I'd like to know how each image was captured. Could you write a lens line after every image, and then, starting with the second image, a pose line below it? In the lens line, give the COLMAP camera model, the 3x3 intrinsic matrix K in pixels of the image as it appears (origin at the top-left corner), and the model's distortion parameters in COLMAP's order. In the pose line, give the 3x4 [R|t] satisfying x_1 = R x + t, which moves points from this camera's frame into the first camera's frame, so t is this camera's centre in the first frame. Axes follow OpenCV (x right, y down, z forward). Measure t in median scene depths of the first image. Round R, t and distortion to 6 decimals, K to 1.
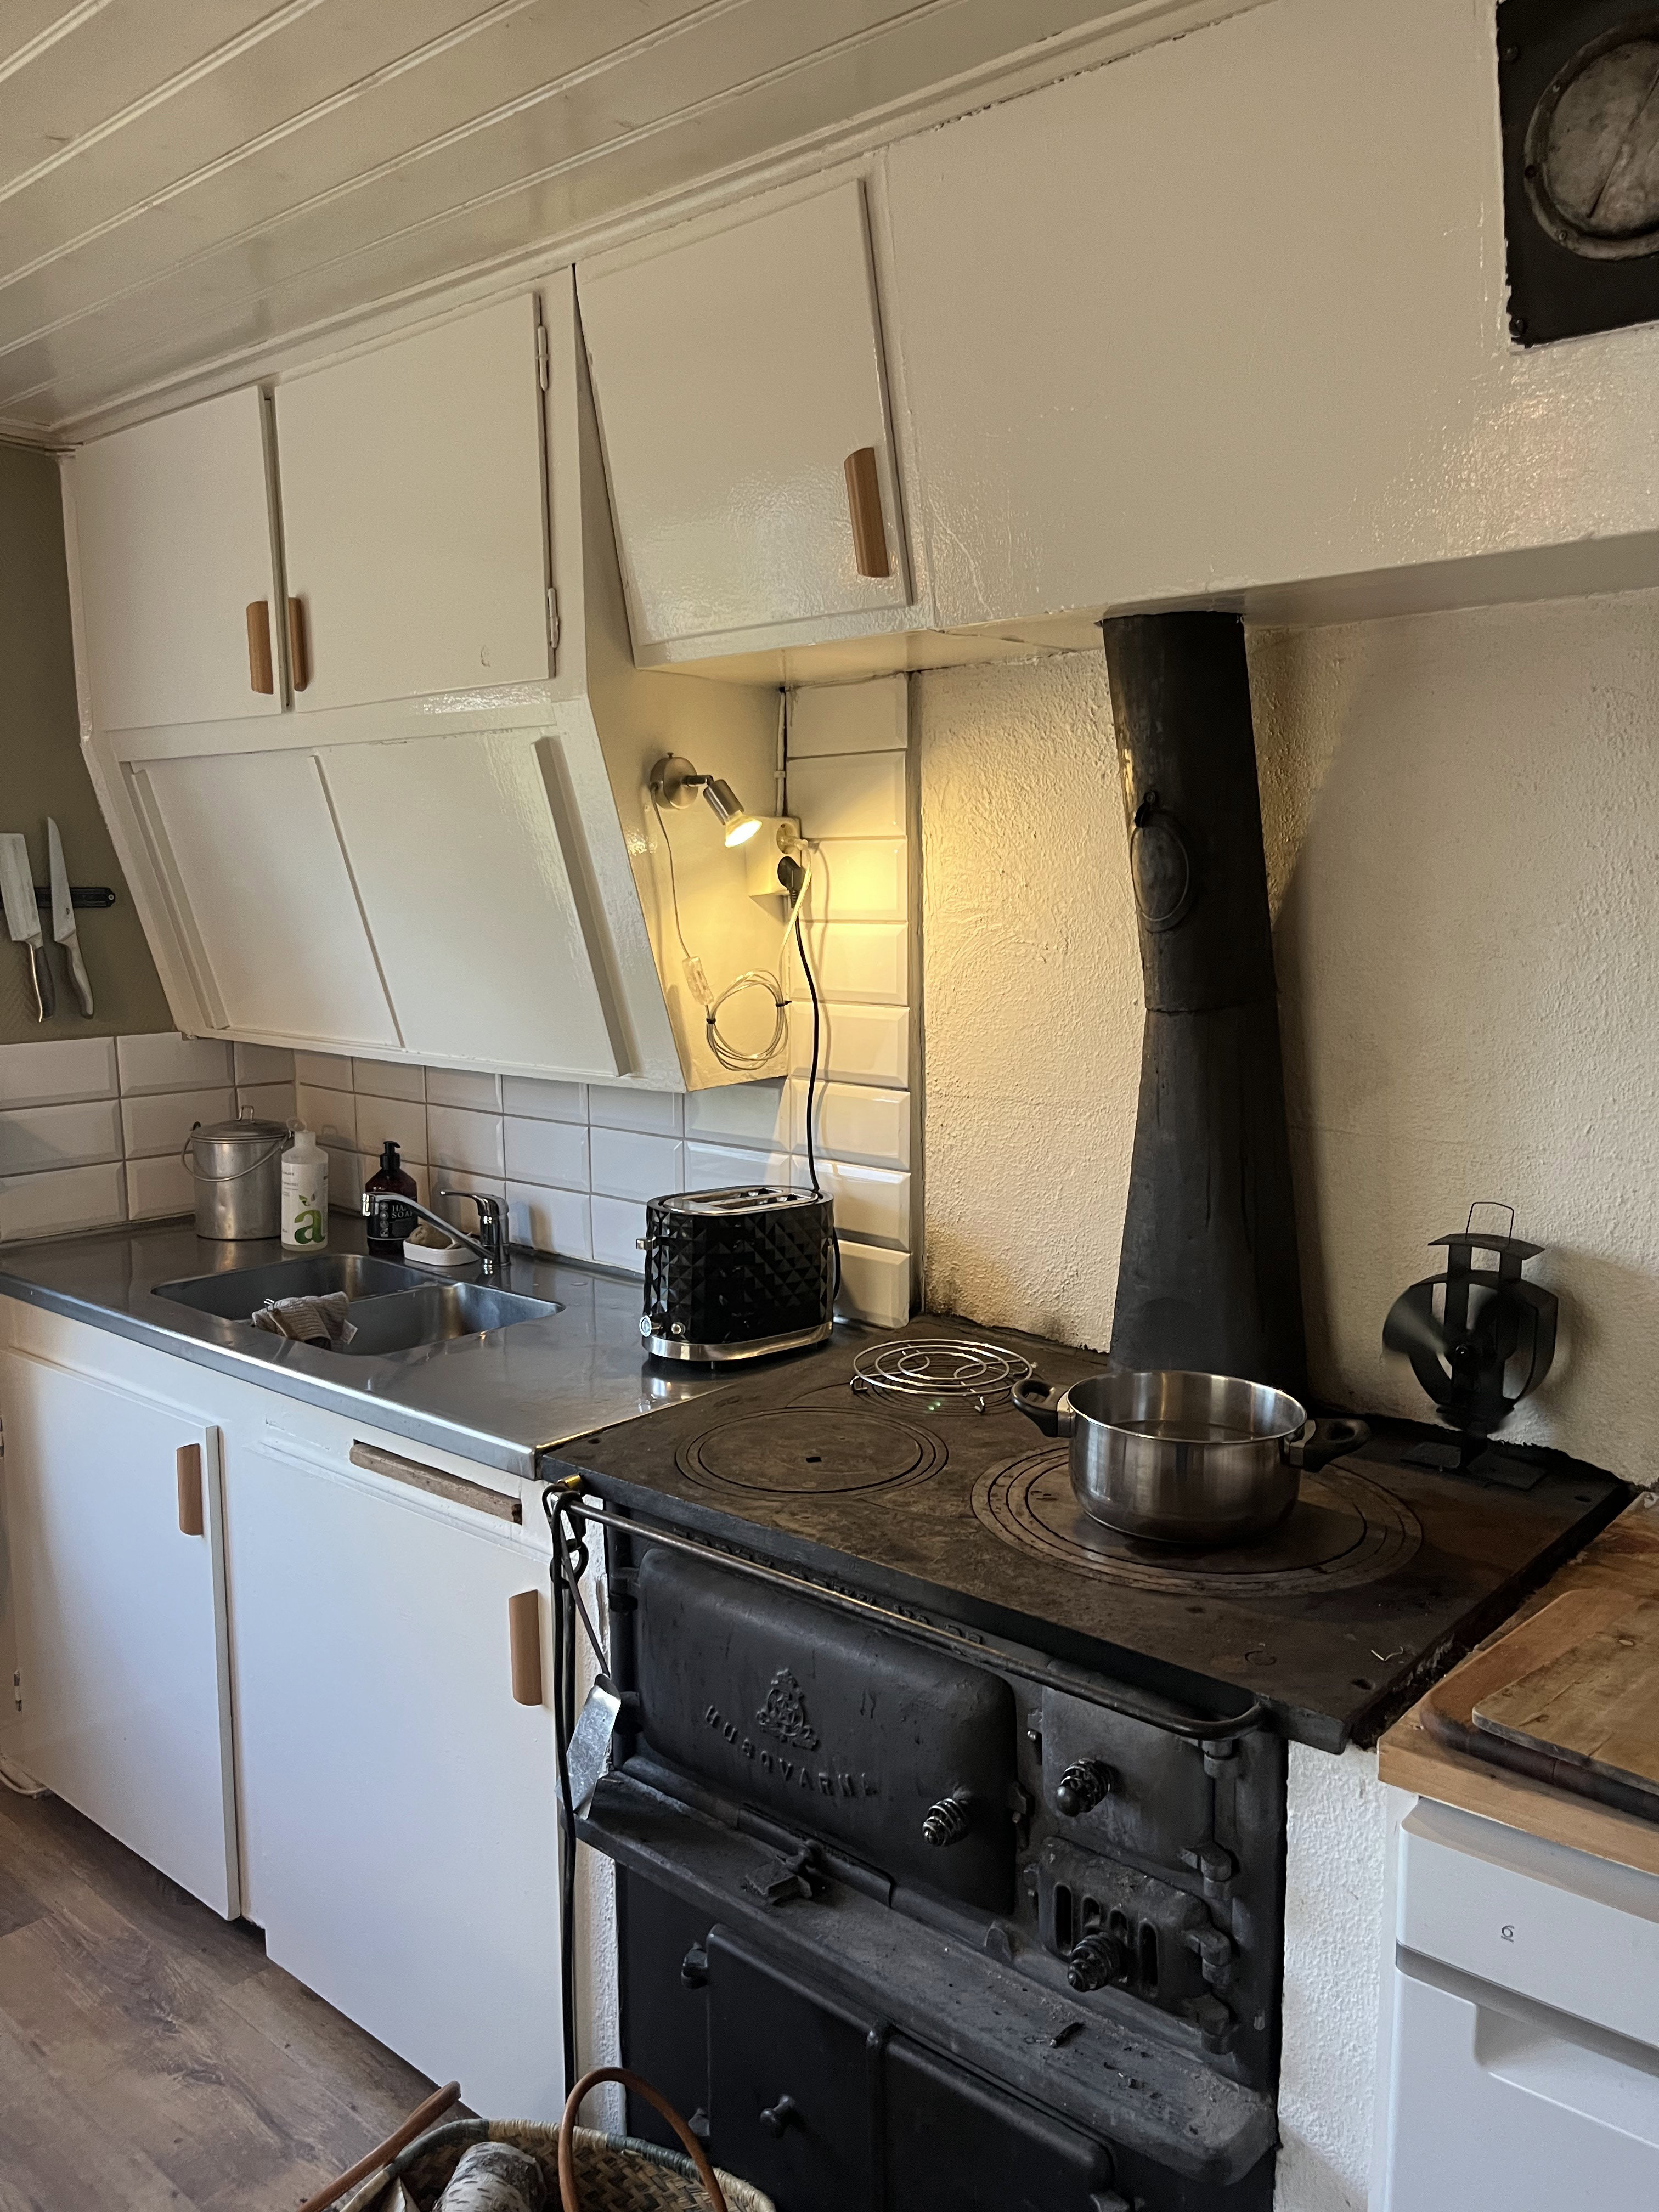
lens RADIAL K [[1675.3, 0, 837.8], [0, 1675.3, 1110.5], [0, 0, 1]] dist [0.071386, -0.099758]
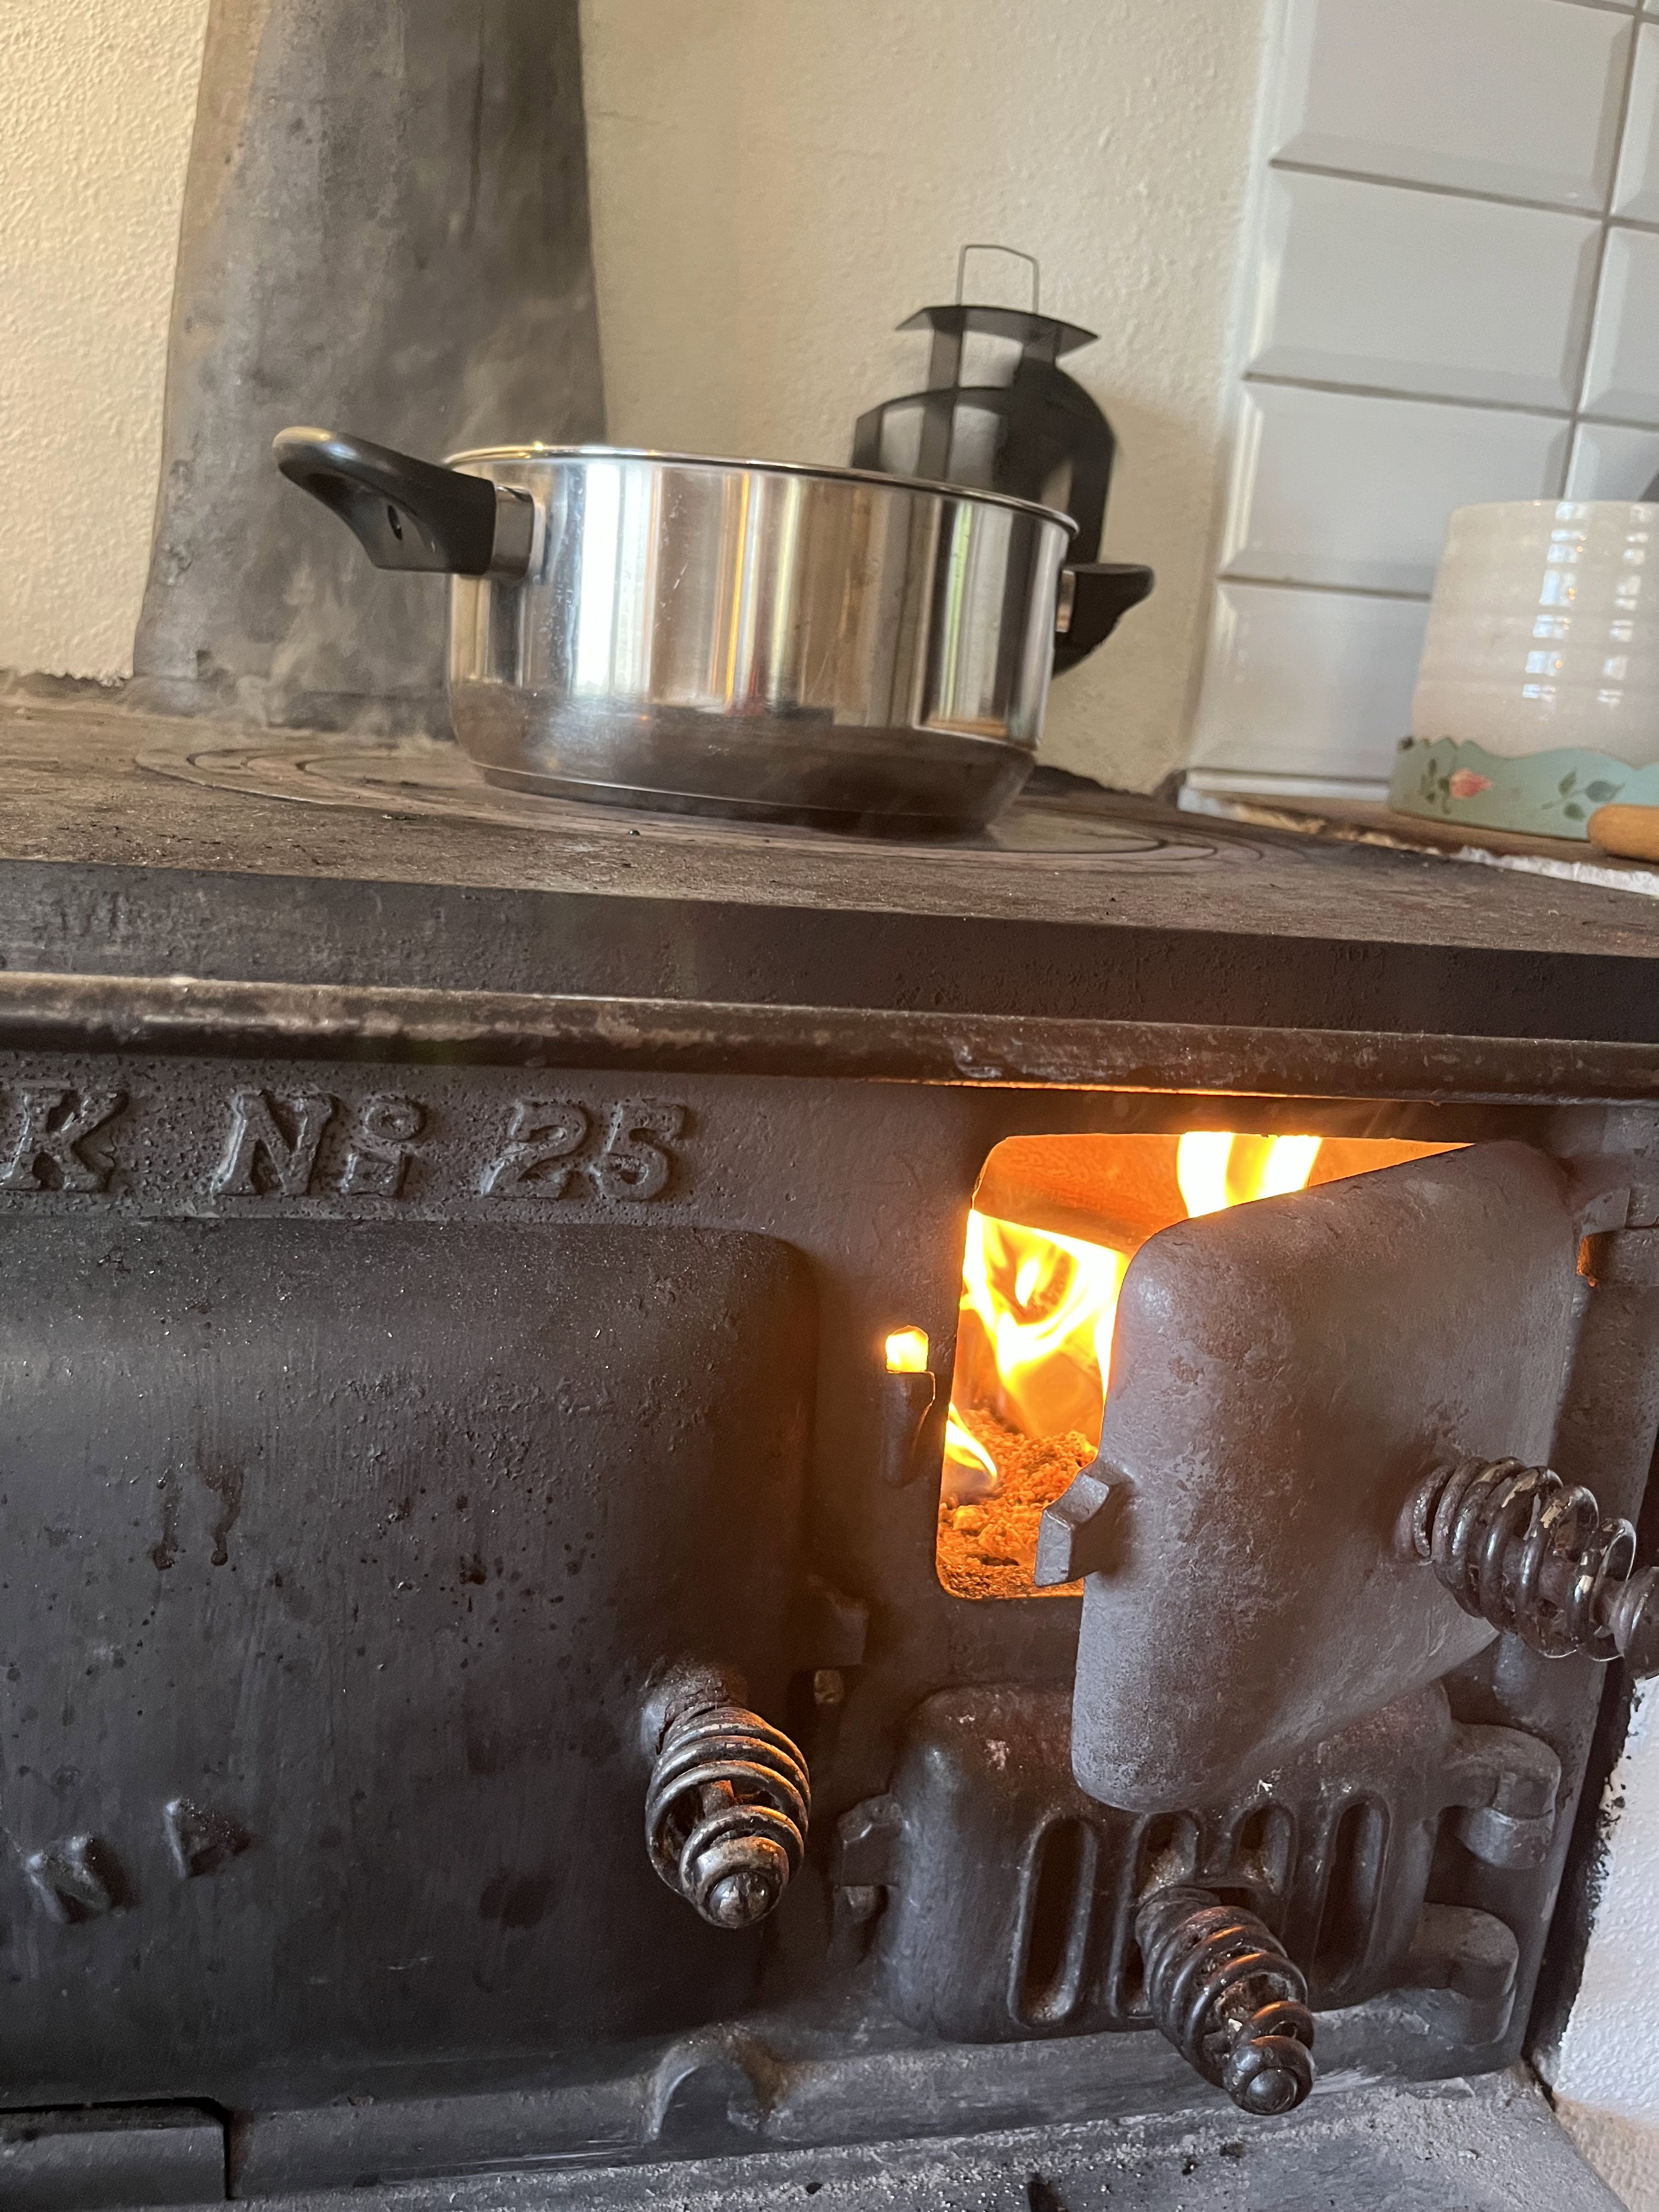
lens RADIAL K [[1675.3, 0, 815.1], [0, 1675.3, 1101.2], [0, 0, 1]] dist [0.071386, -0.099758]
pose [[0.606652, -0.136488, 0.783163, -0.088788], [0.015681, 0.987014, 0.159868, 0.220718], [-0.794813, -0.084704, 0.600914, 0.677381]]
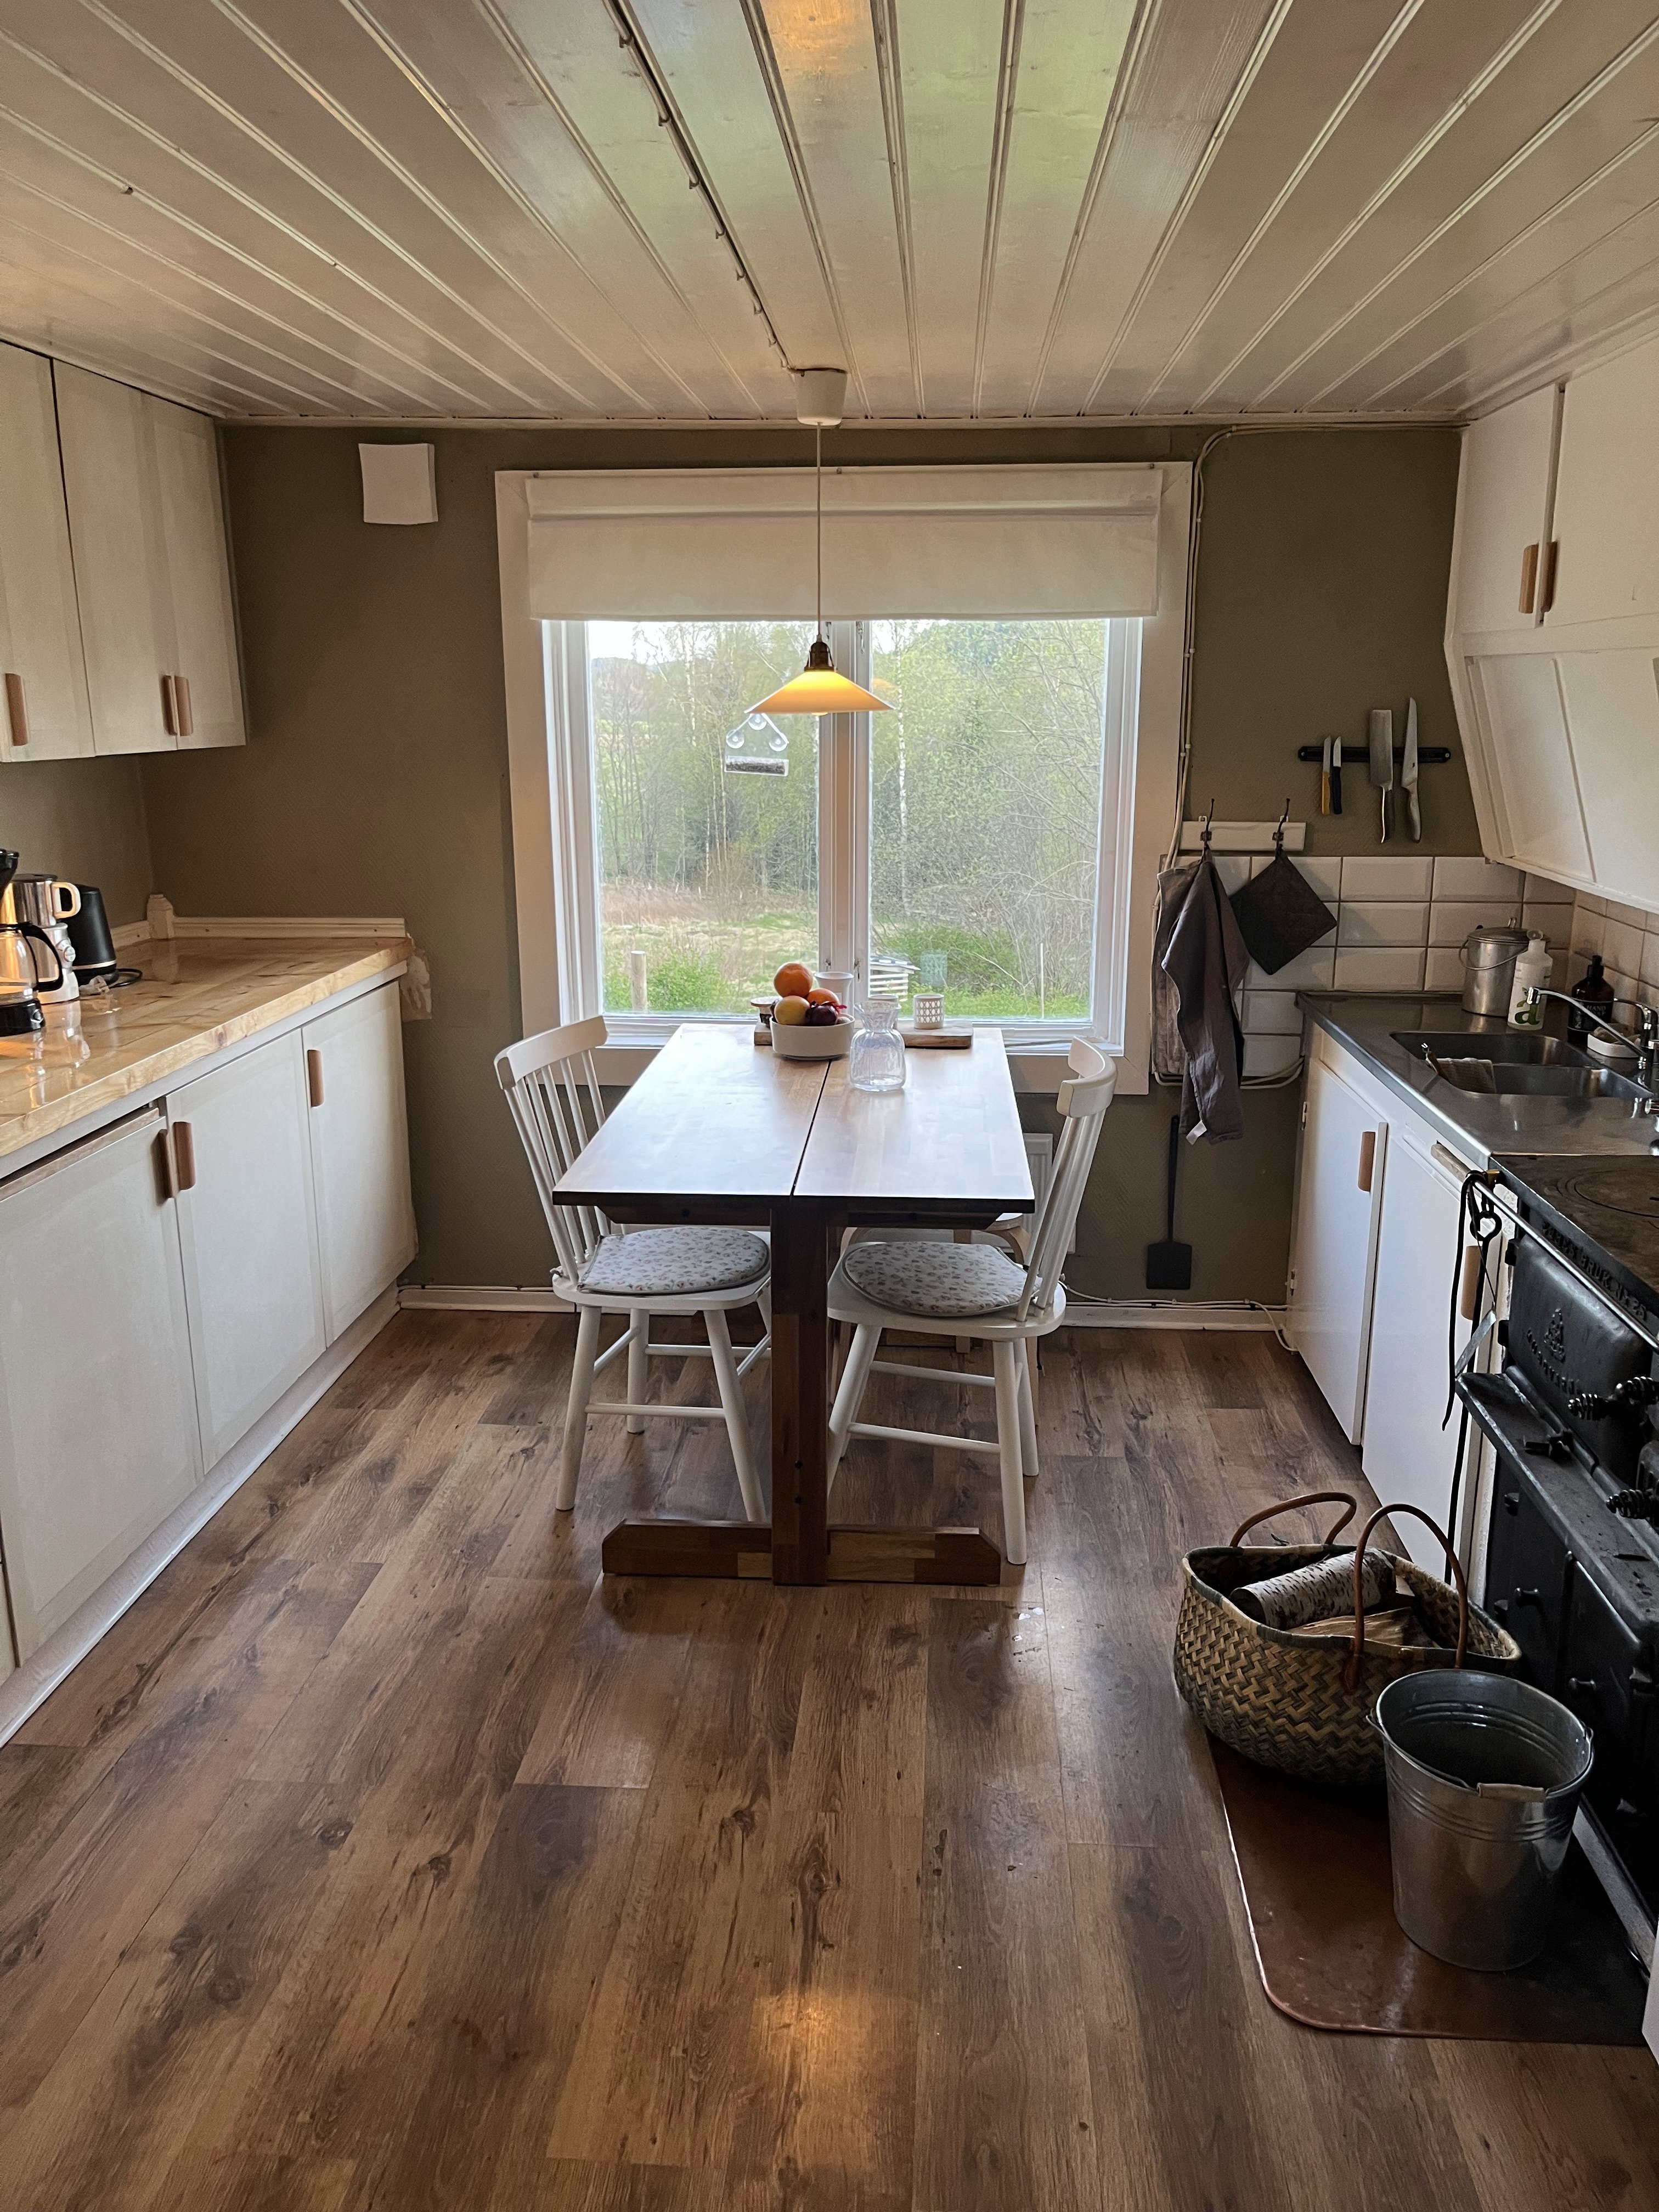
lens RADIAL K [[1675.3, 0, 834.0], [0, 1675.3, 1108.0], [0, 0, 1]] dist [0.071386, -0.099758]
pose [[0.606136, 0.196565, -0.770689, 0.632092], [-0.112017, 0.980419, 0.161957, -0.018490], [0.787434, -0.011838, 0.616286, -0.403769]]
